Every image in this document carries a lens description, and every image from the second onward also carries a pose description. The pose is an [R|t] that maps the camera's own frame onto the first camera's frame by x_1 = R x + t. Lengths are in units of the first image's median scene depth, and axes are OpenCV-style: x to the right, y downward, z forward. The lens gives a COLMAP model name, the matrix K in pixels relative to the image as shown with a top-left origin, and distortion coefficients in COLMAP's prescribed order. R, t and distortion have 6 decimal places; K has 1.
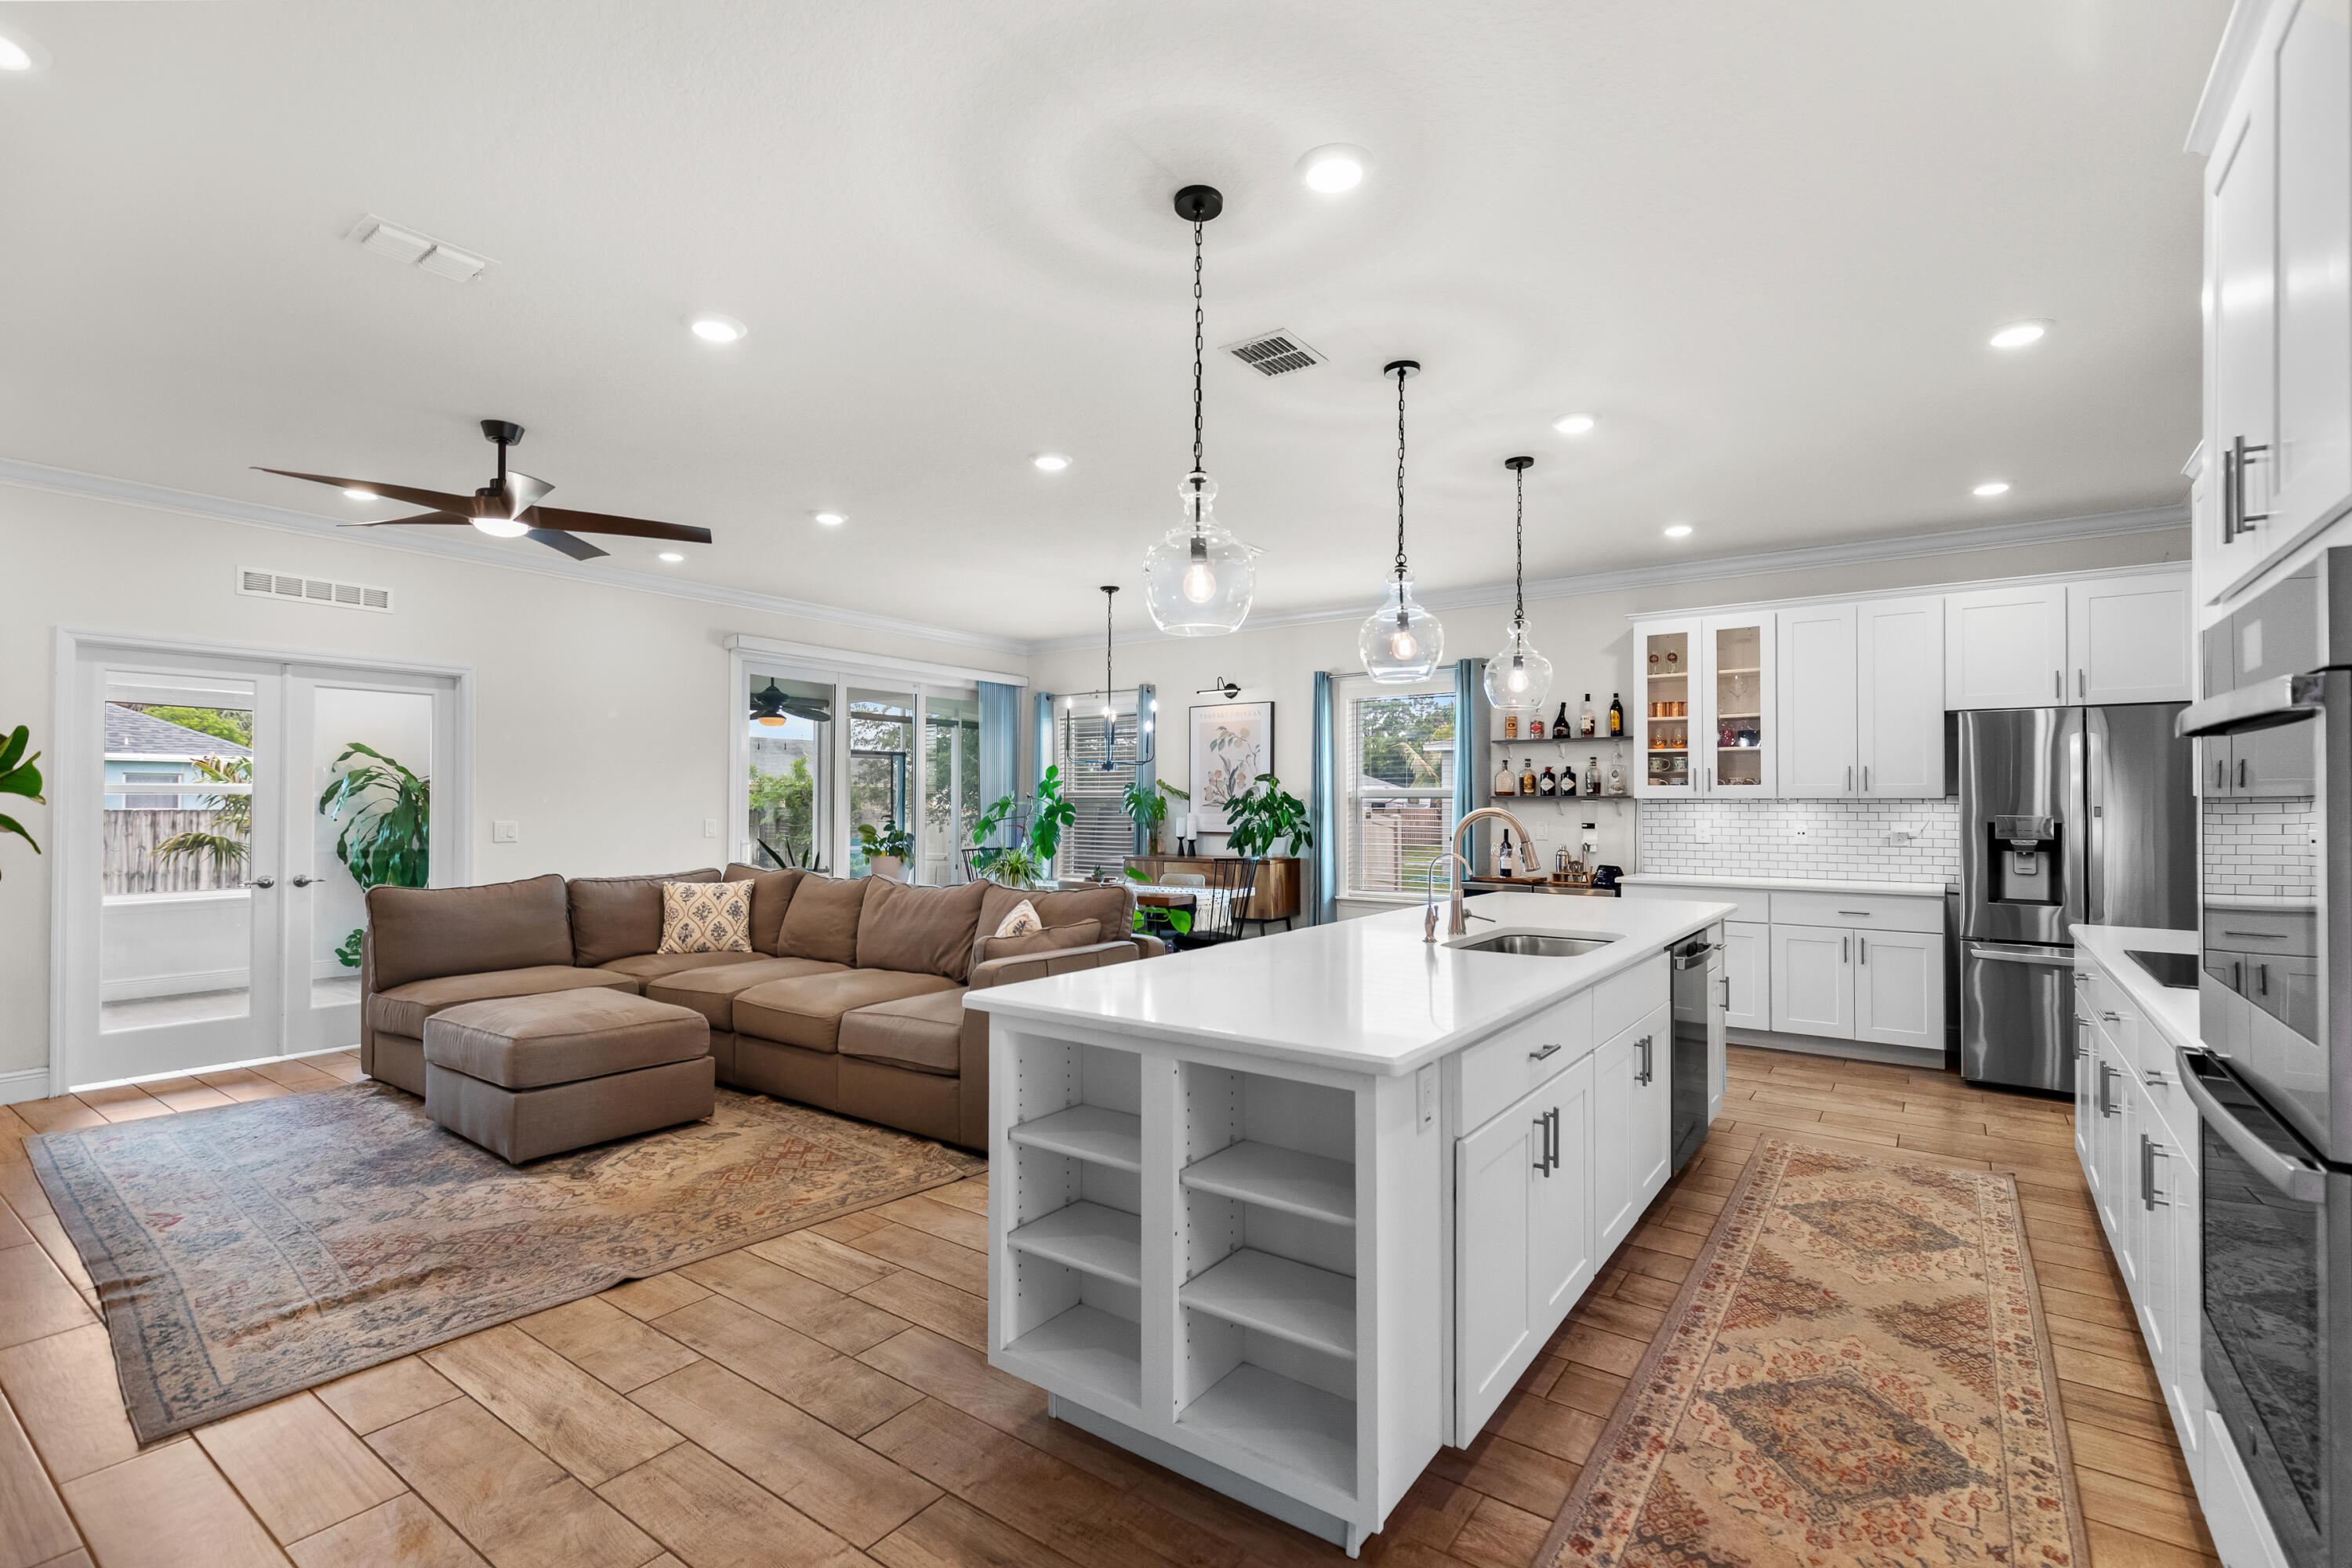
lens RADIAL K [[1058.7, 0, 1176.0], [0, 1058.7, 784.0], [0, 0, 1]] dist [0.003621, -0.000535]
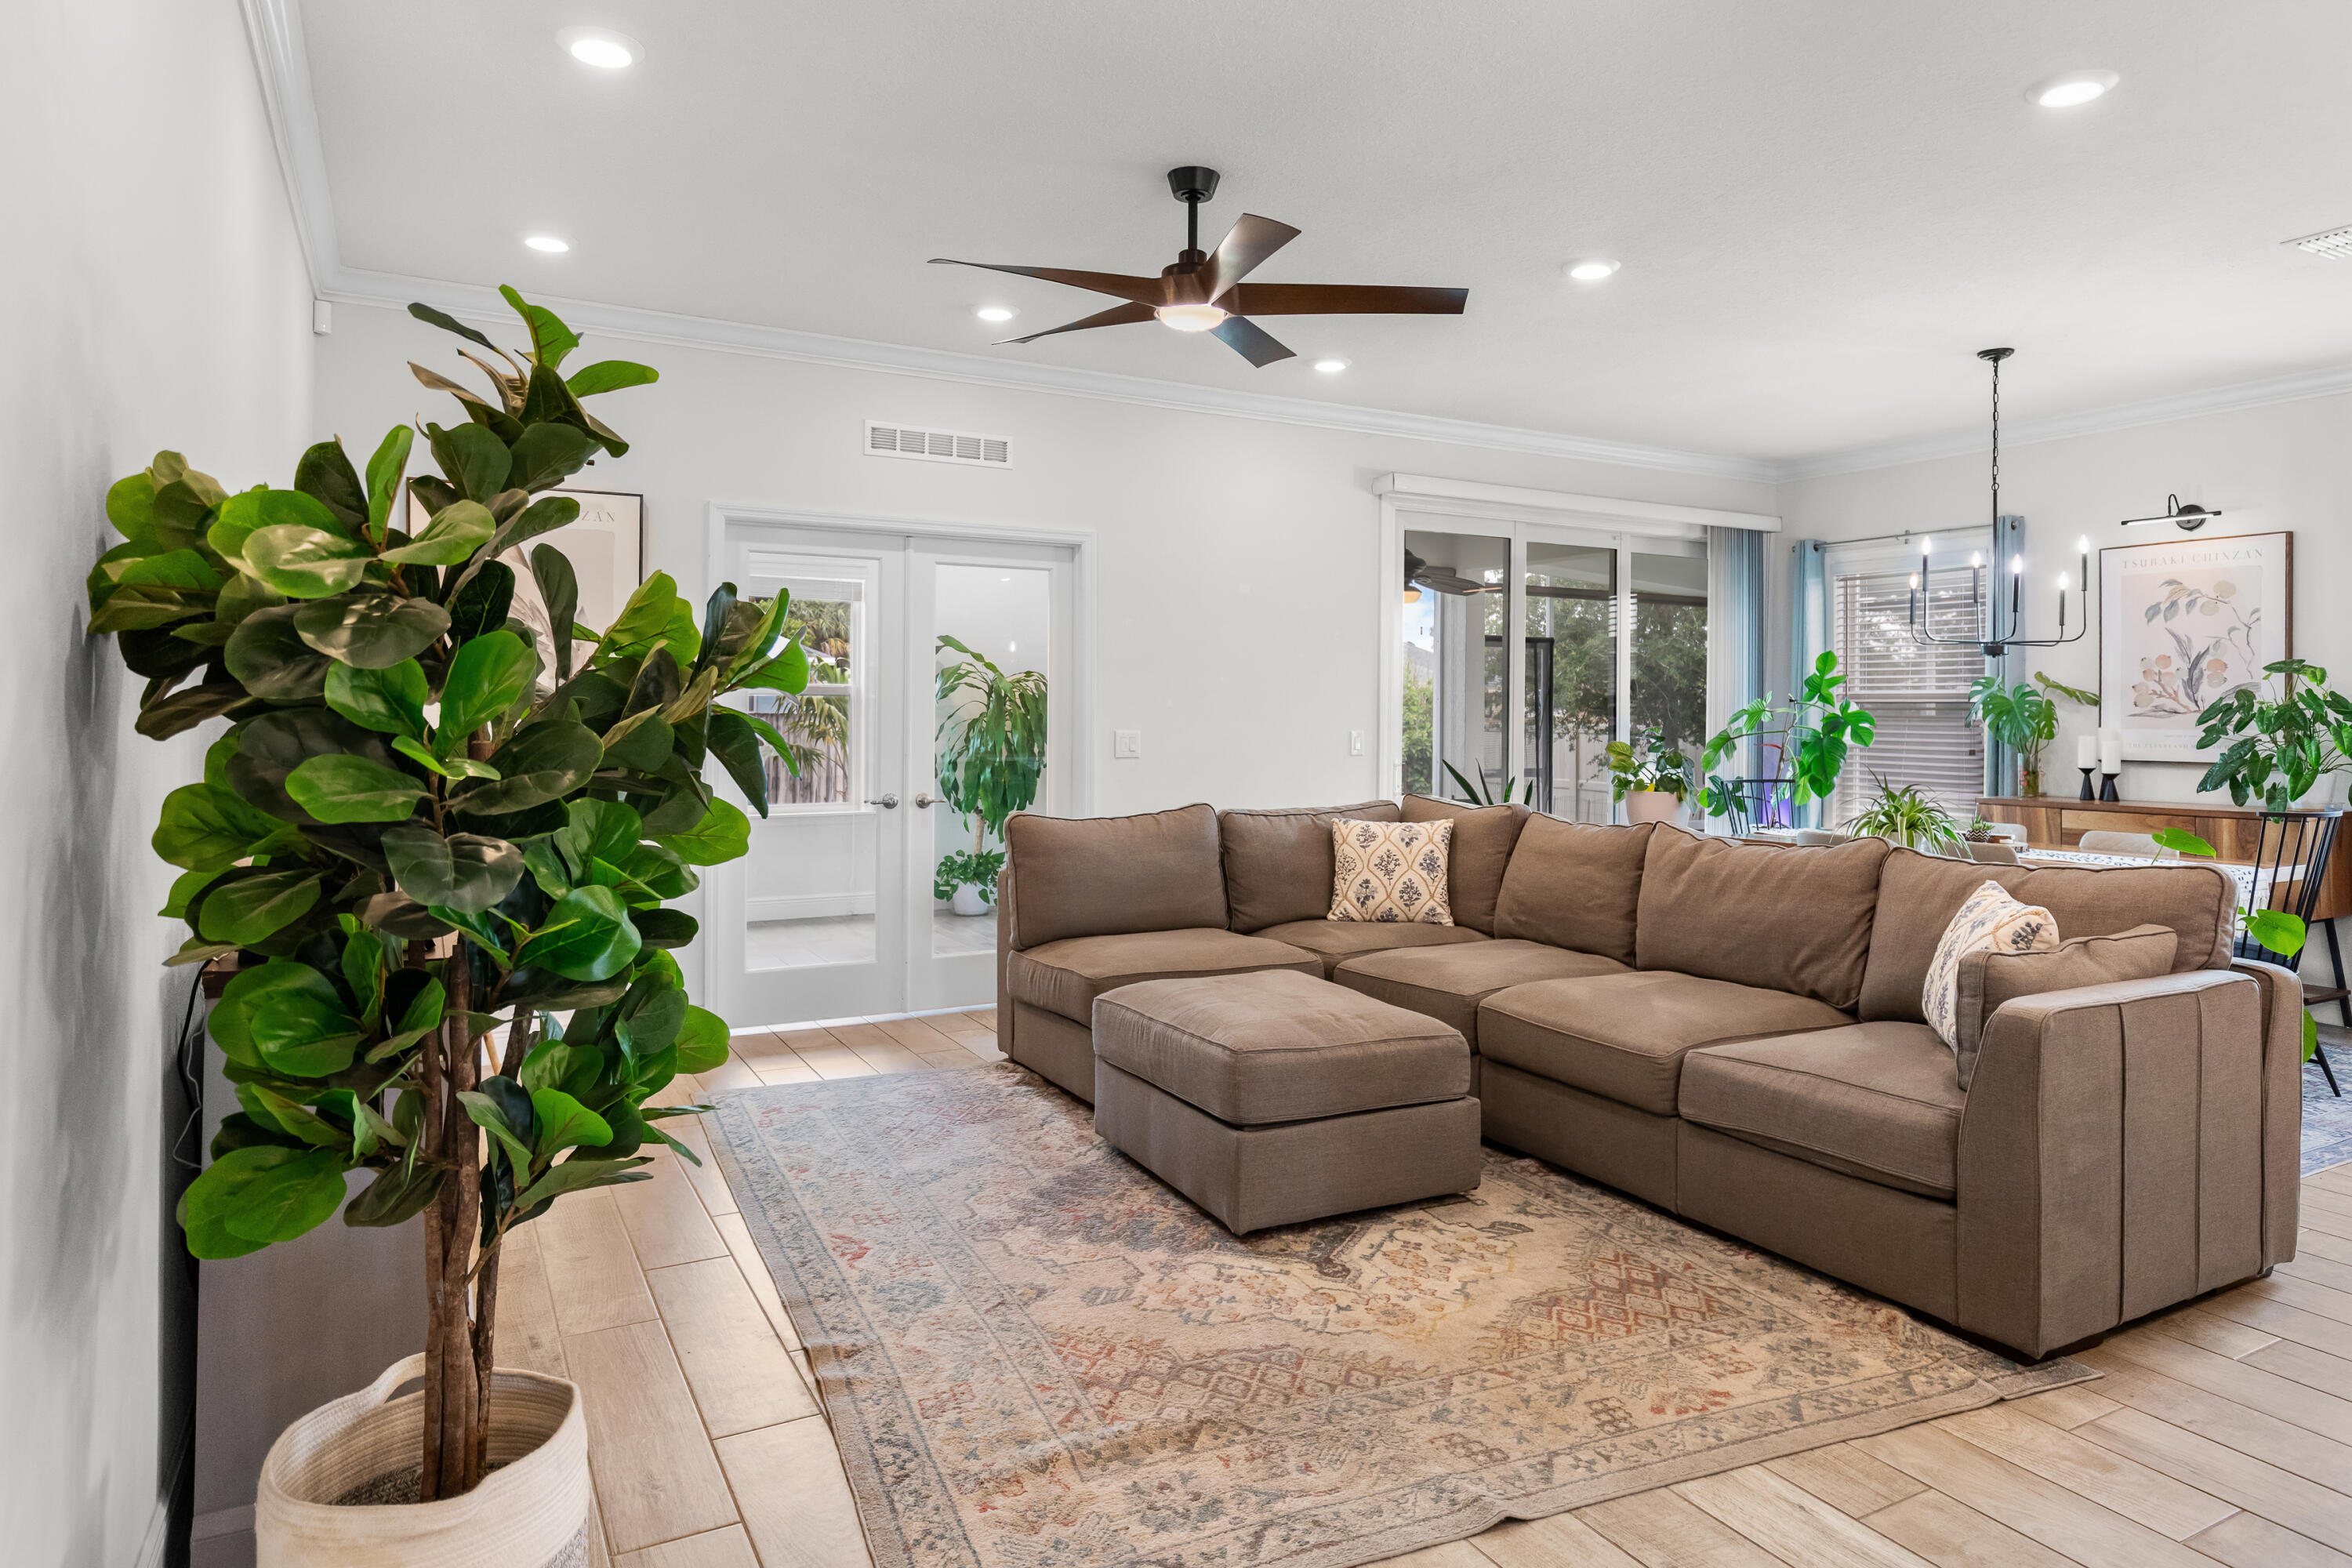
lens RADIAL K [[1384.8, 0, 1178.3], [0, 1384.8, 687.7], [0, 0, 1]] dist [-0.001338, 0.000108]
pose [[0.901479, -0.002298, -0.432816, -0.221086], [0.003397, 0.999993, 0.001767, 0.002932], [0.432809, -0.003063, 0.901481, 0.145952]]
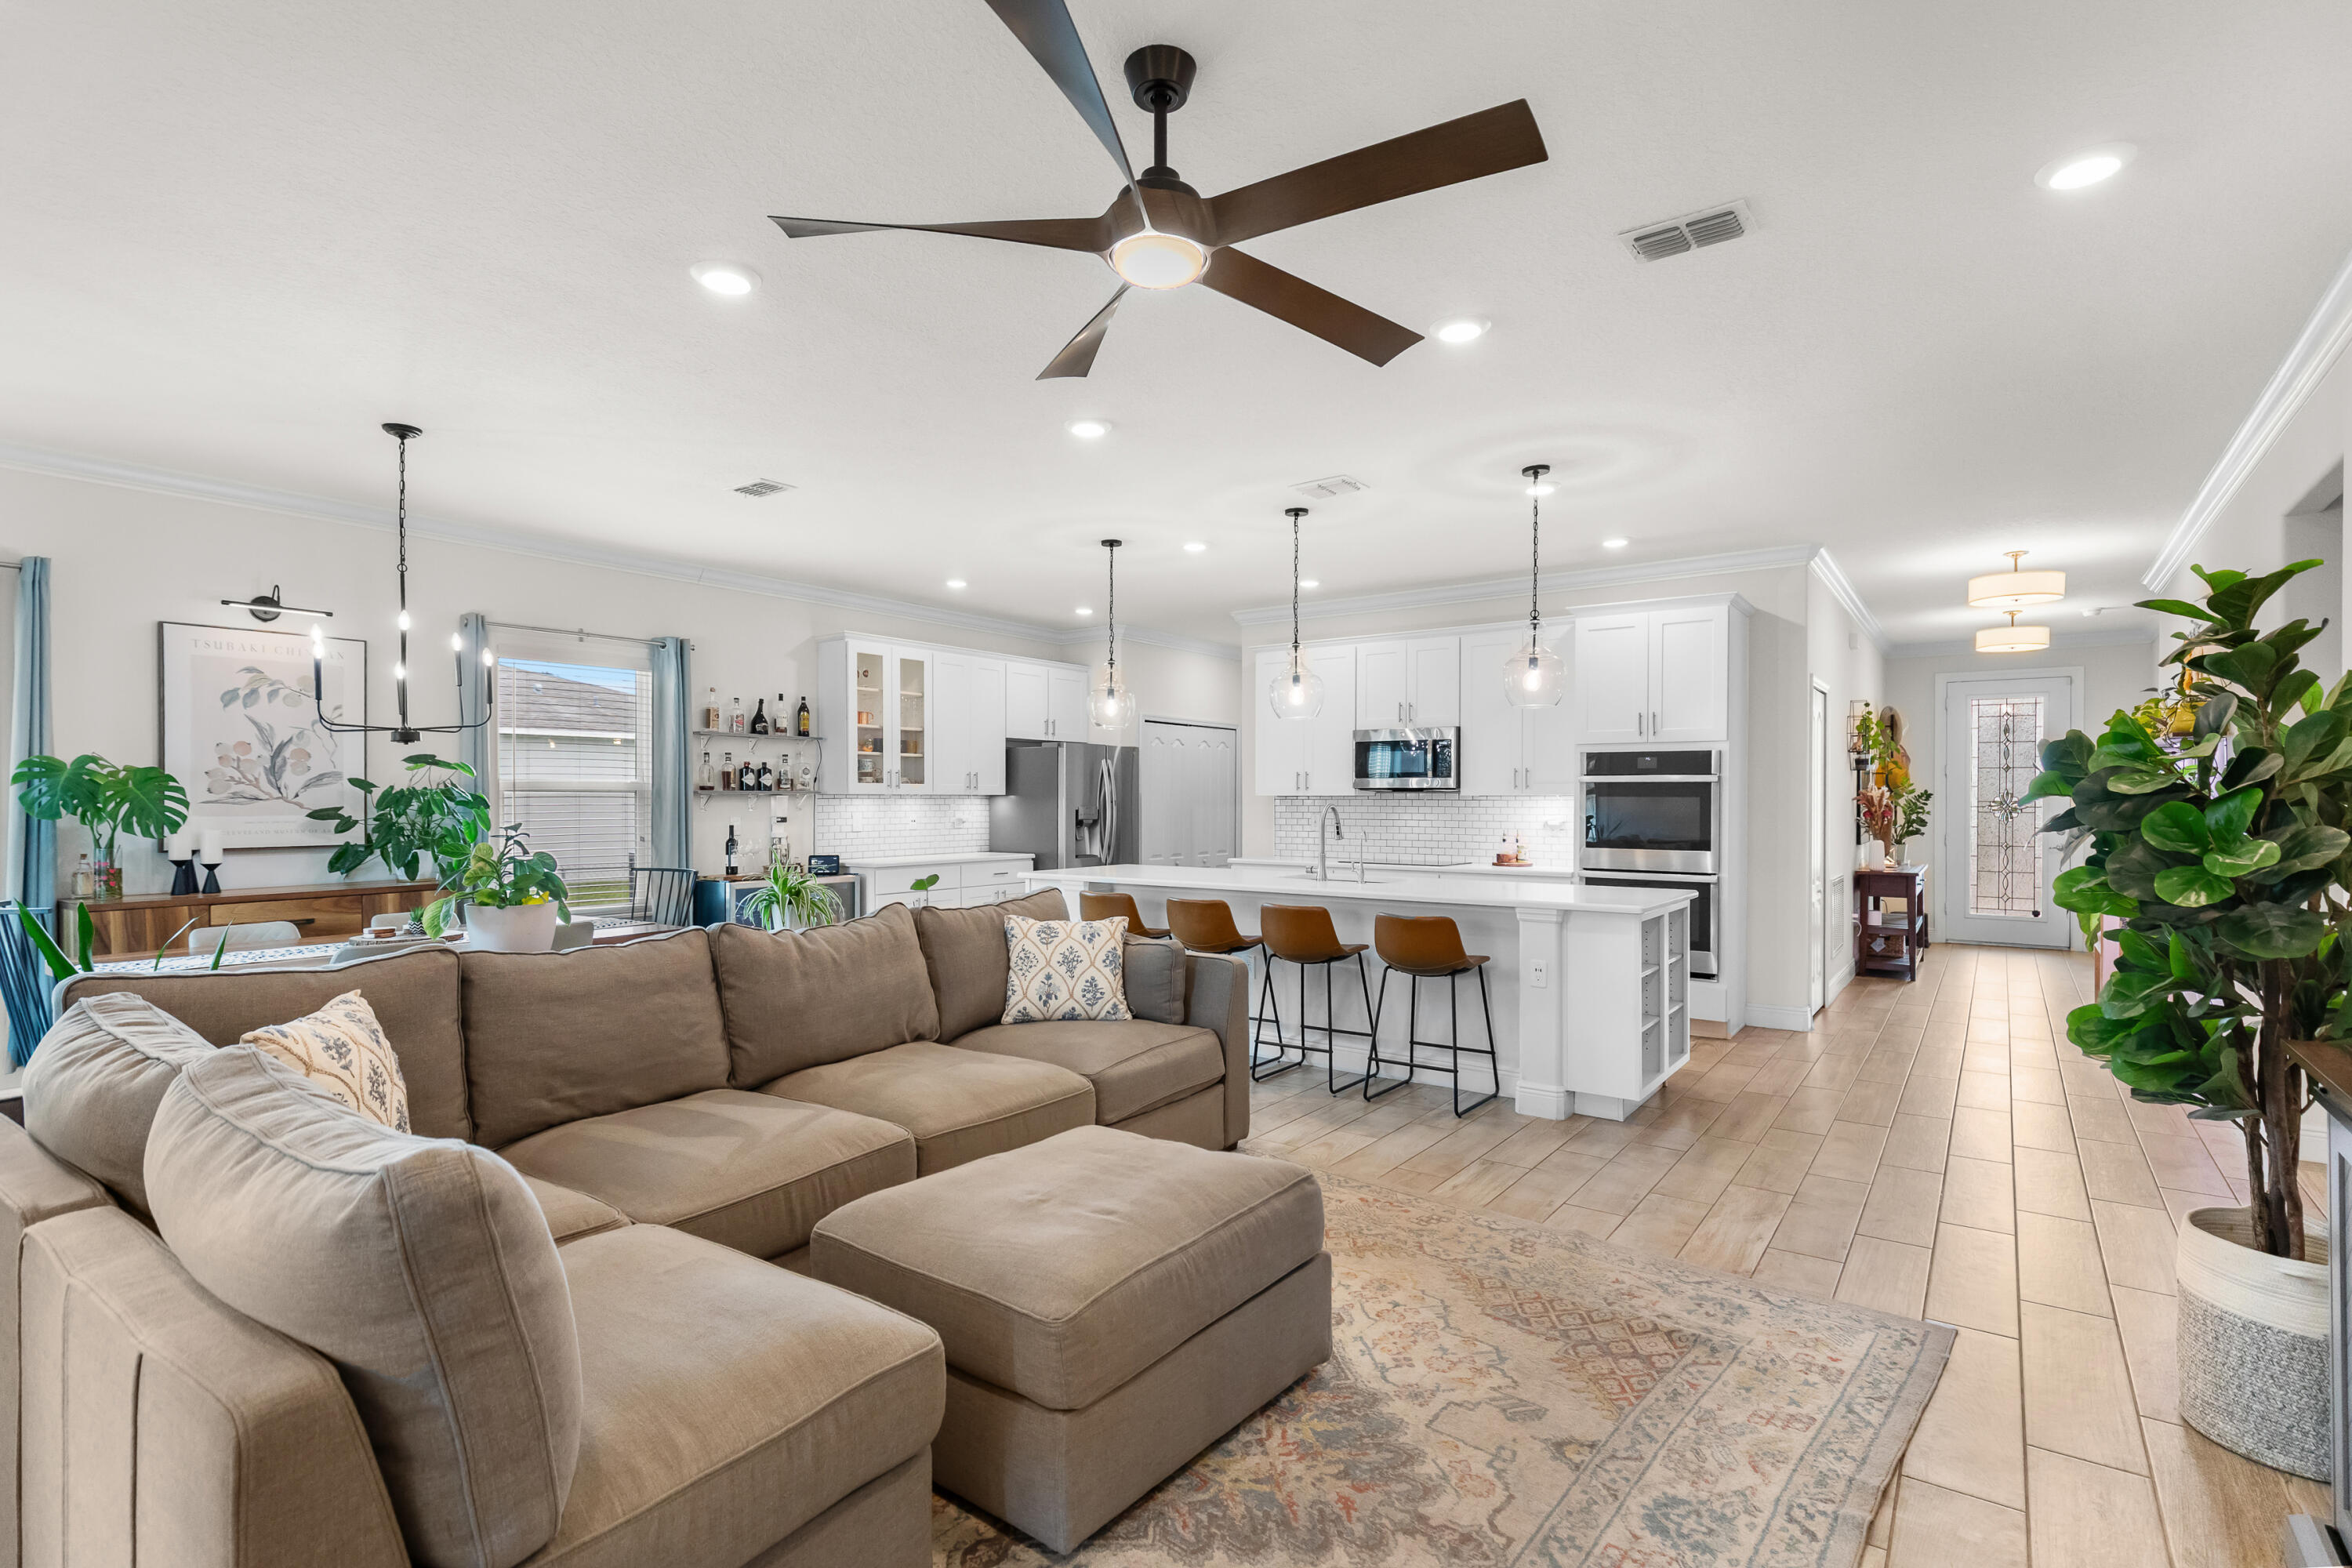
lens RADIAL K [[1141.6, 0, 1176.0], [0, 1141.6, 784.0], [0, 0, 1]] dist [0.009699, -0.000567]
pose [[0.004125, 0.011129, 0.999930, -1.087923], [-0.018579, 0.999766, -0.011051, 0.013878], [-0.999819, -0.018532, 0.004331, 0.899072]]
